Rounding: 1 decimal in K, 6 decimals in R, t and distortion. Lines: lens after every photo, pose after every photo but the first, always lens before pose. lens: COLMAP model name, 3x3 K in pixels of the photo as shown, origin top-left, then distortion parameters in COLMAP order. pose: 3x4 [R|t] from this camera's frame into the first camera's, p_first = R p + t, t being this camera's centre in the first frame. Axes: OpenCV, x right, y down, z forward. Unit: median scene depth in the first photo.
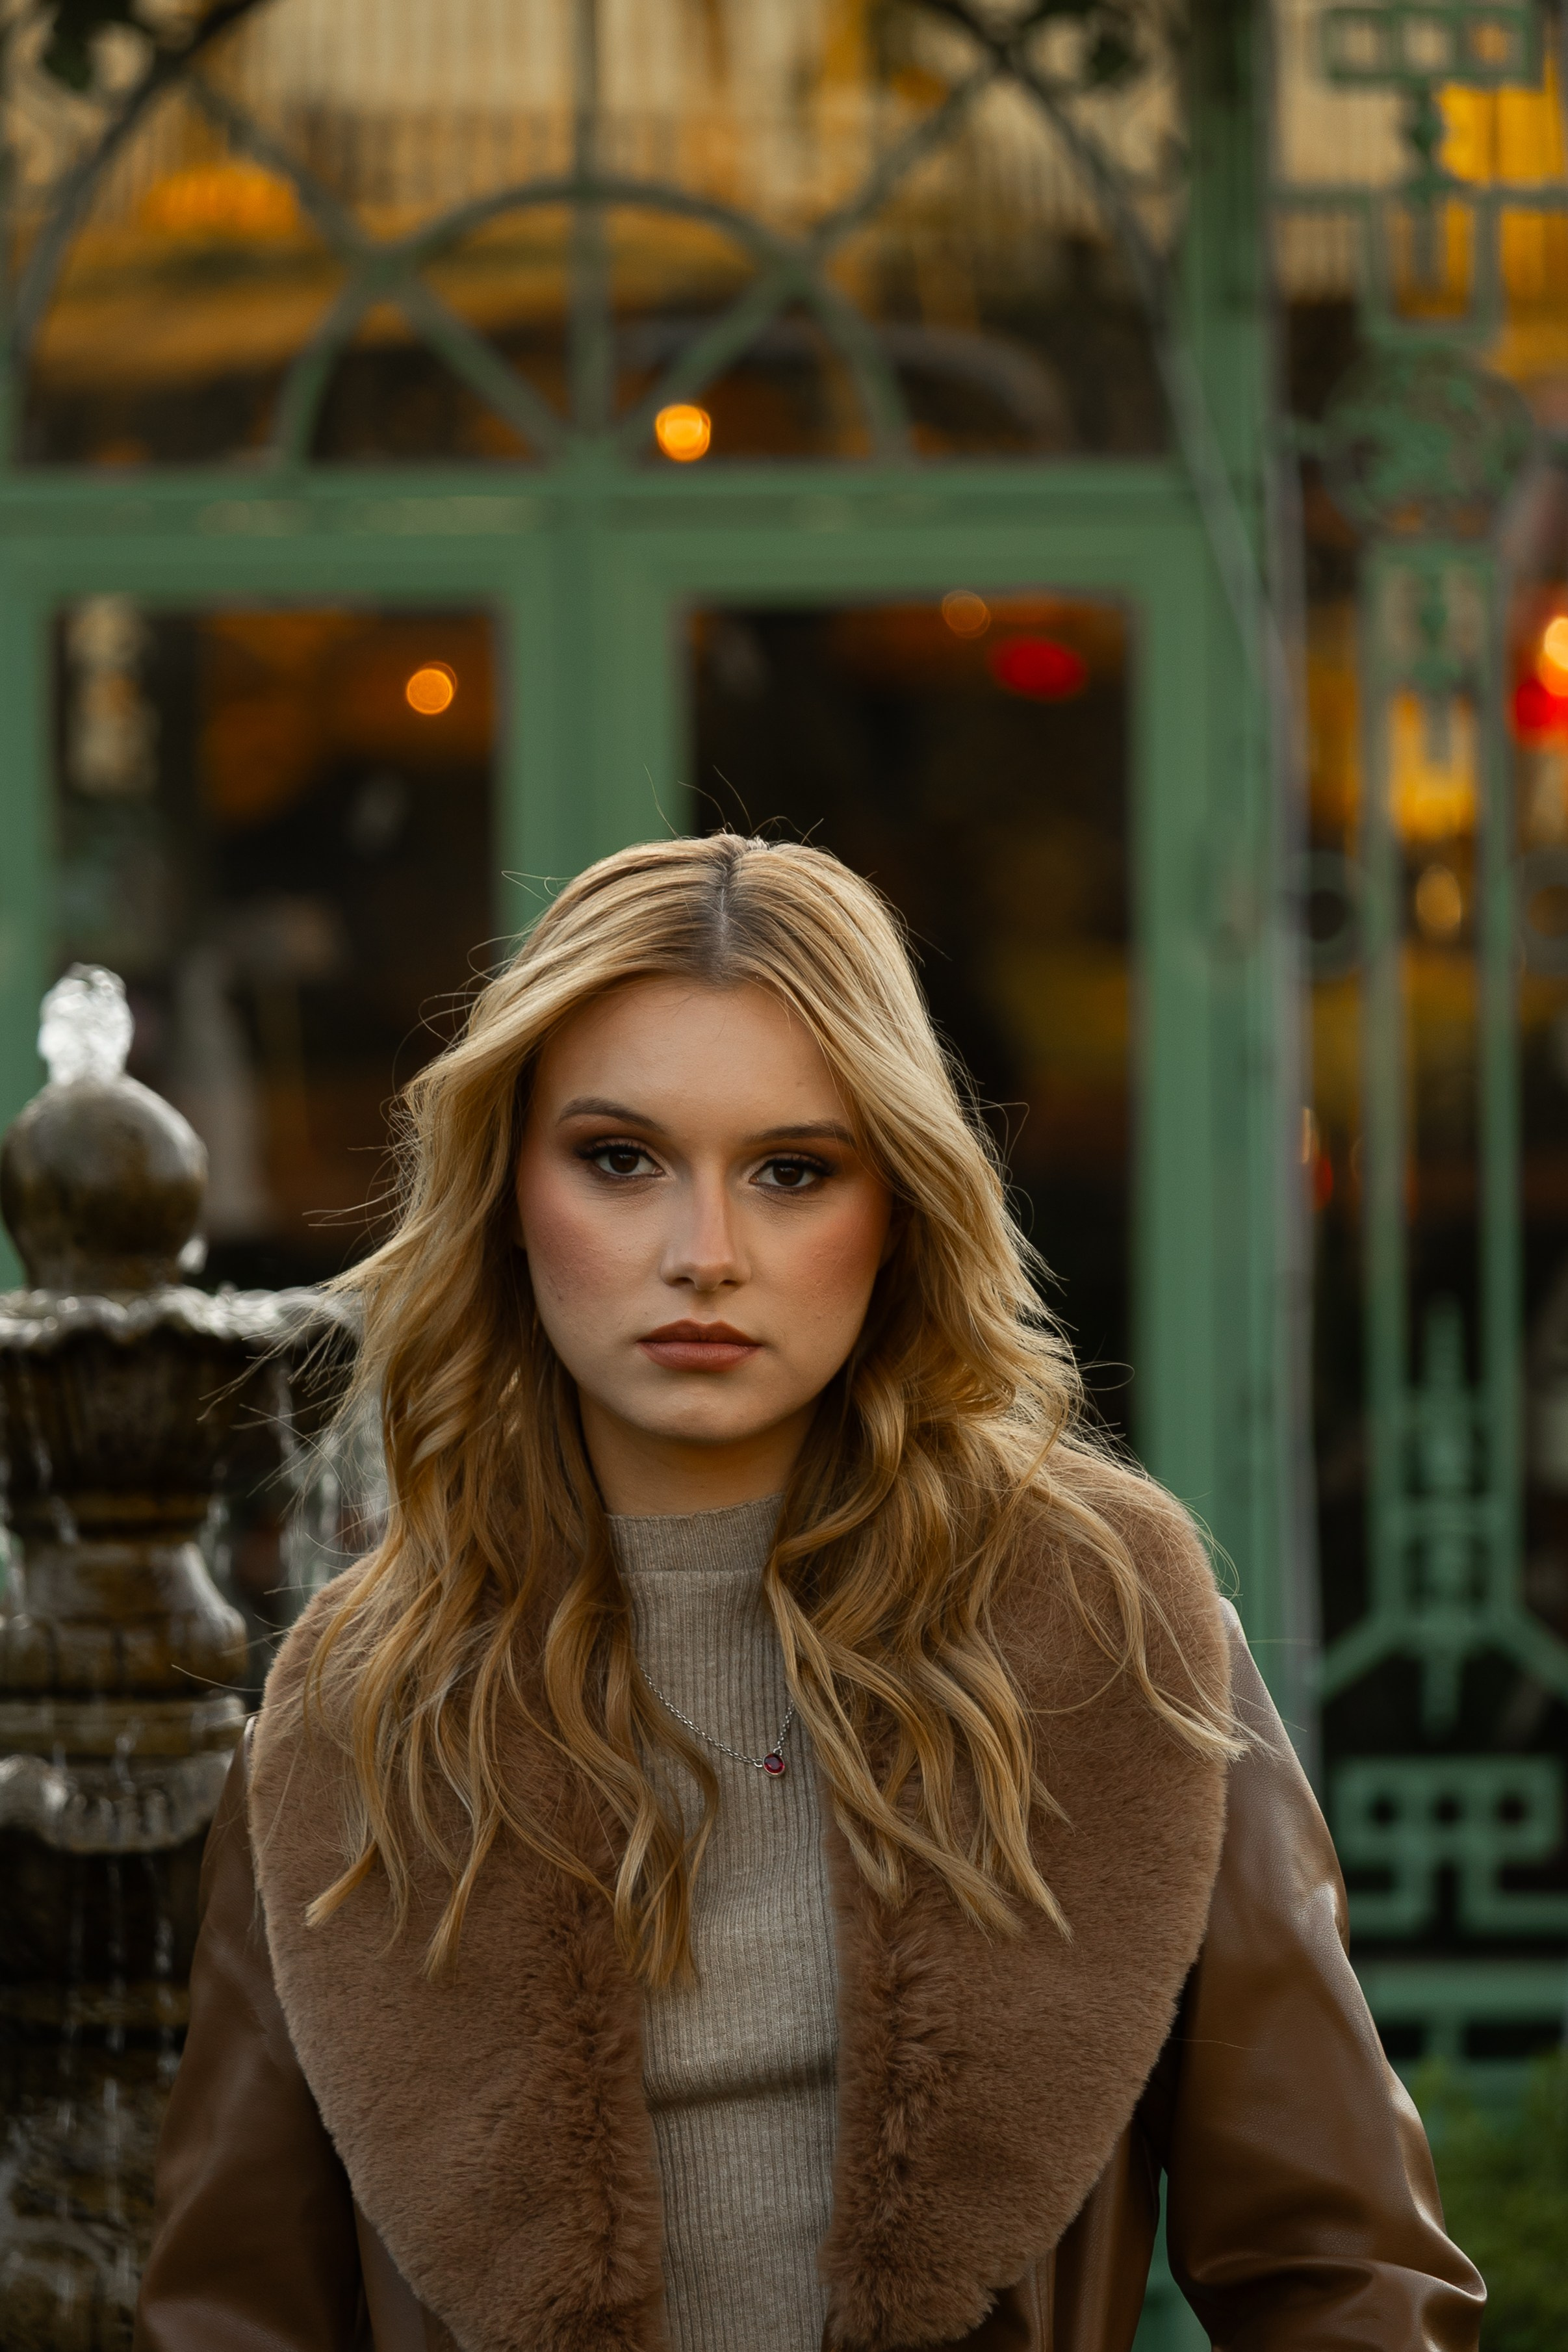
lens RADIAL K [[10837.8, 0, 784.5], [0, 10837.8, 1185.0], [0, 0, 1]] dist [-0.511910, 0.000000]
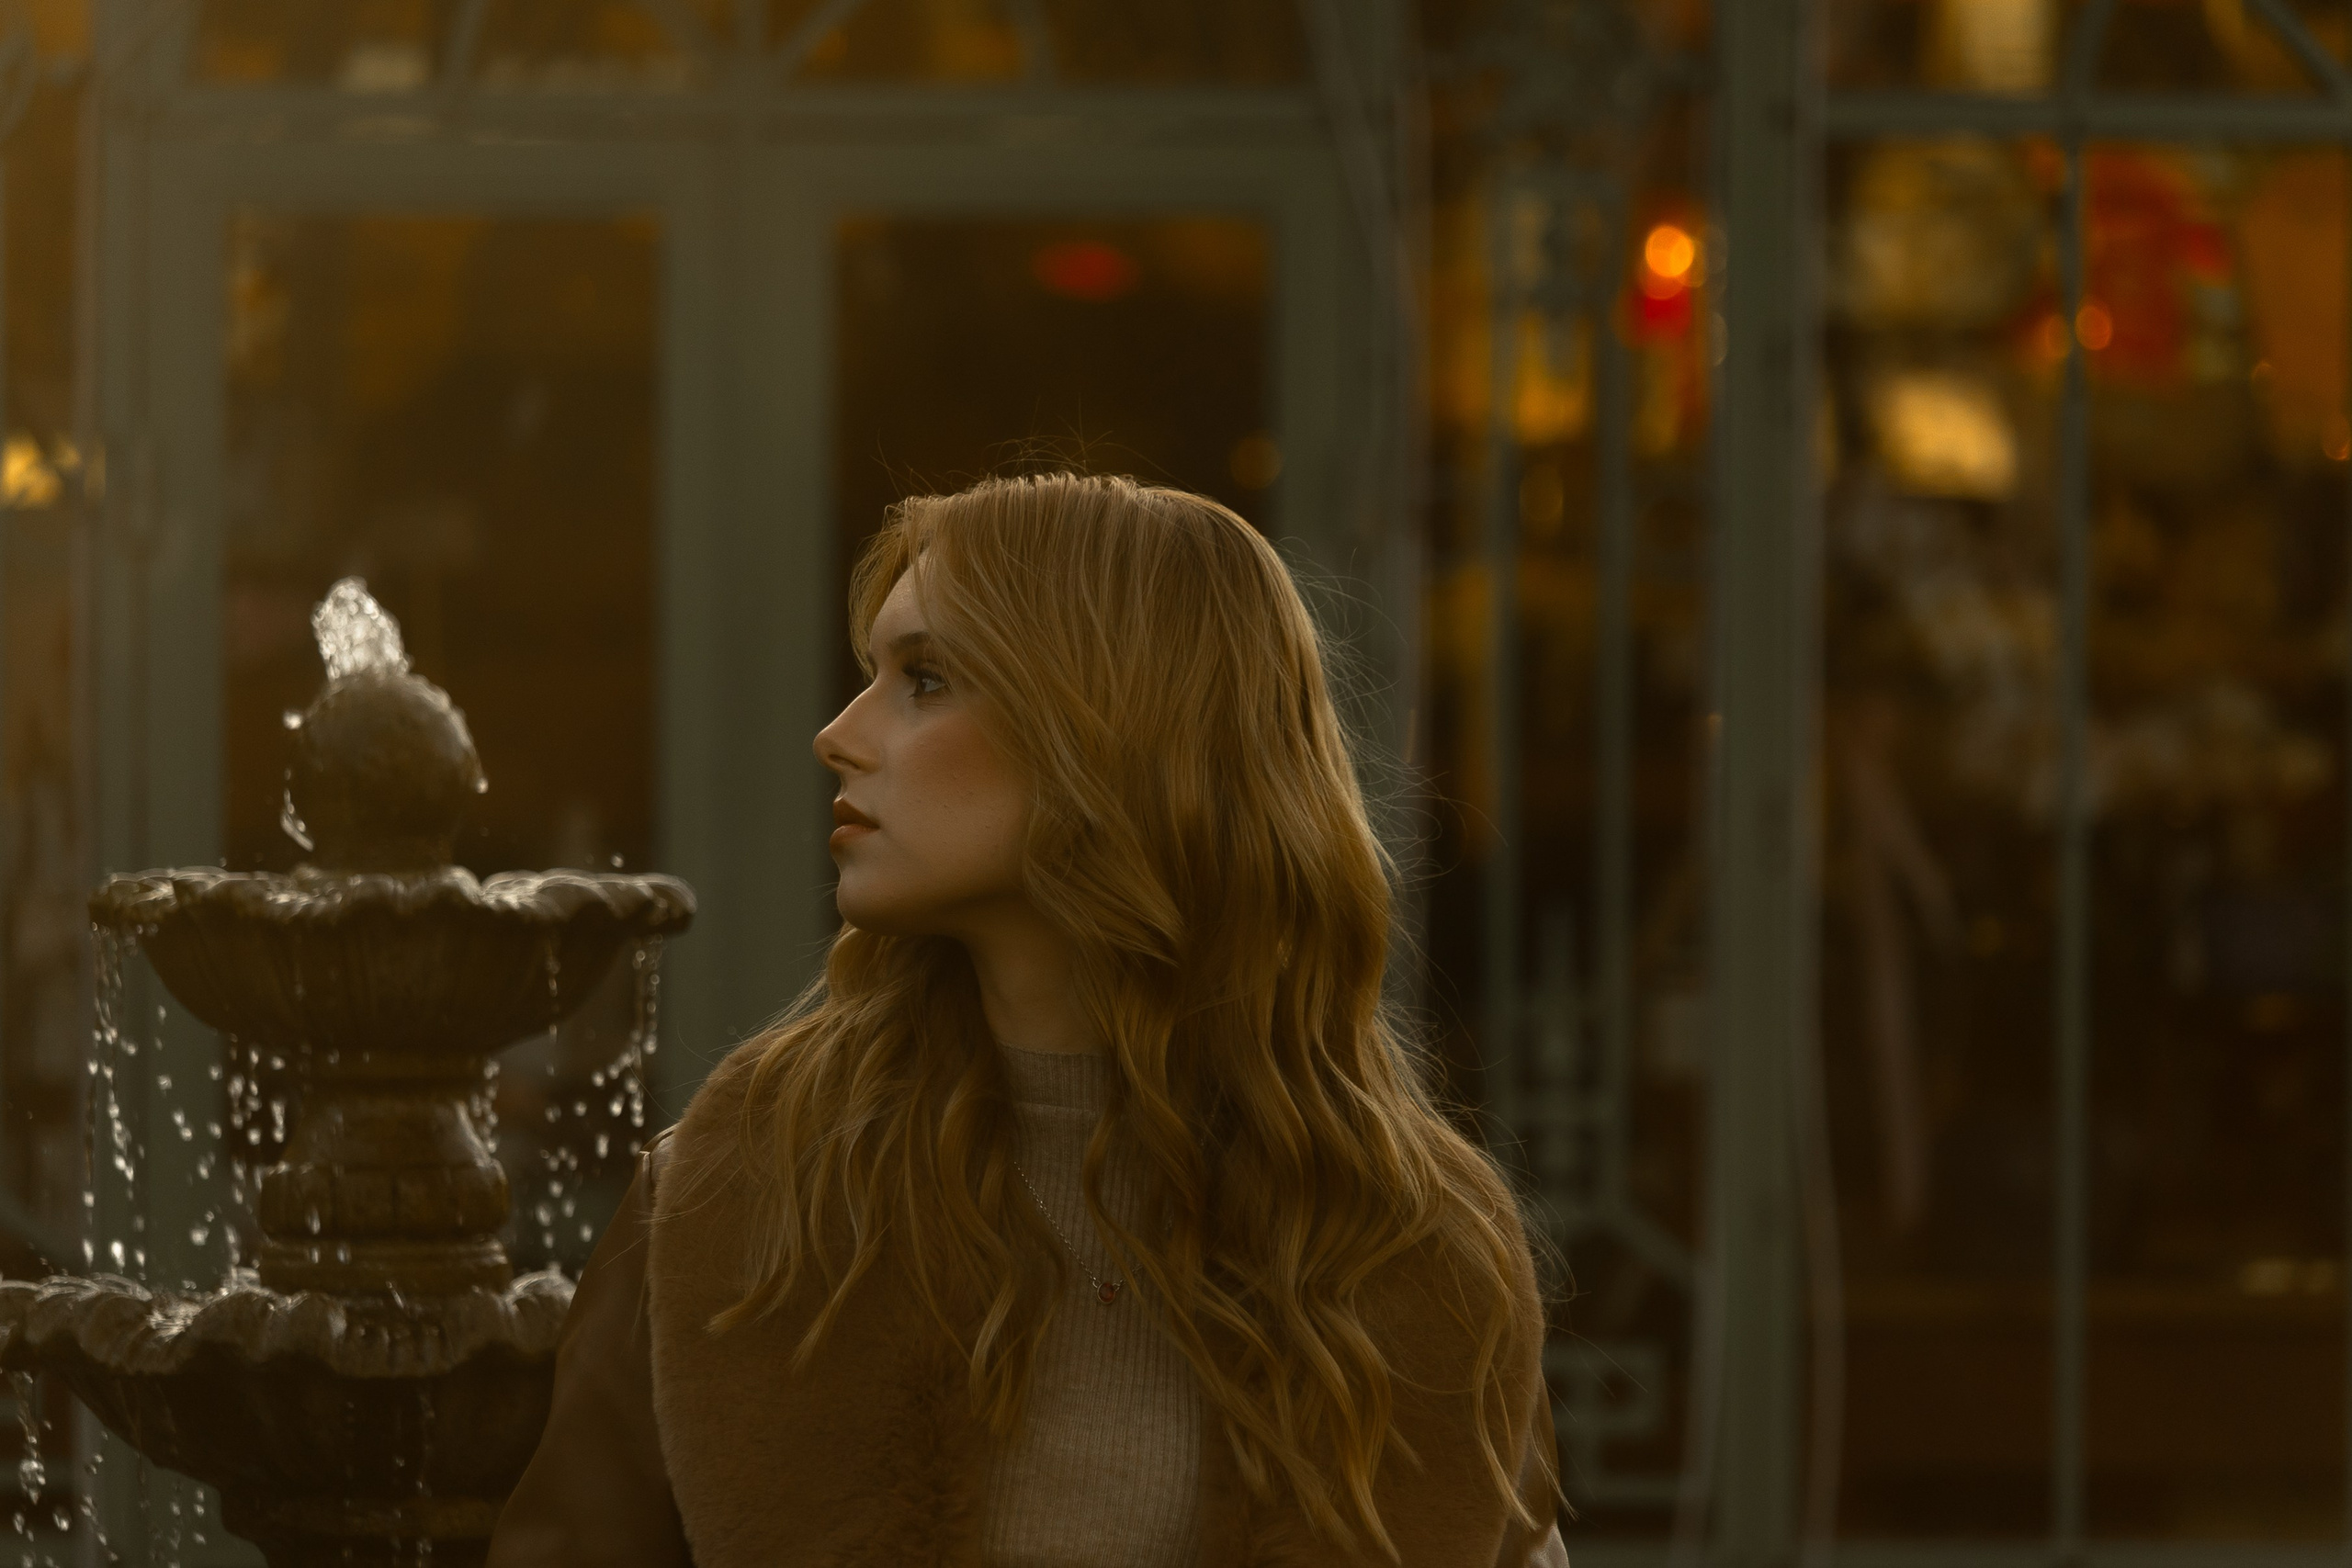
lens RADIAL K [[11045.3, 0, 1173.7], [0, 11045.3, 766.6], [0, 0, 1]] dist [-0.727744, 0.000000]
pose [[0.999468, 0.007588, 0.031718, -0.018103], [-0.007503, 0.999968, -0.002791, 0.002419], [-0.031738, 0.002552, 0.999493, -0.104351]]
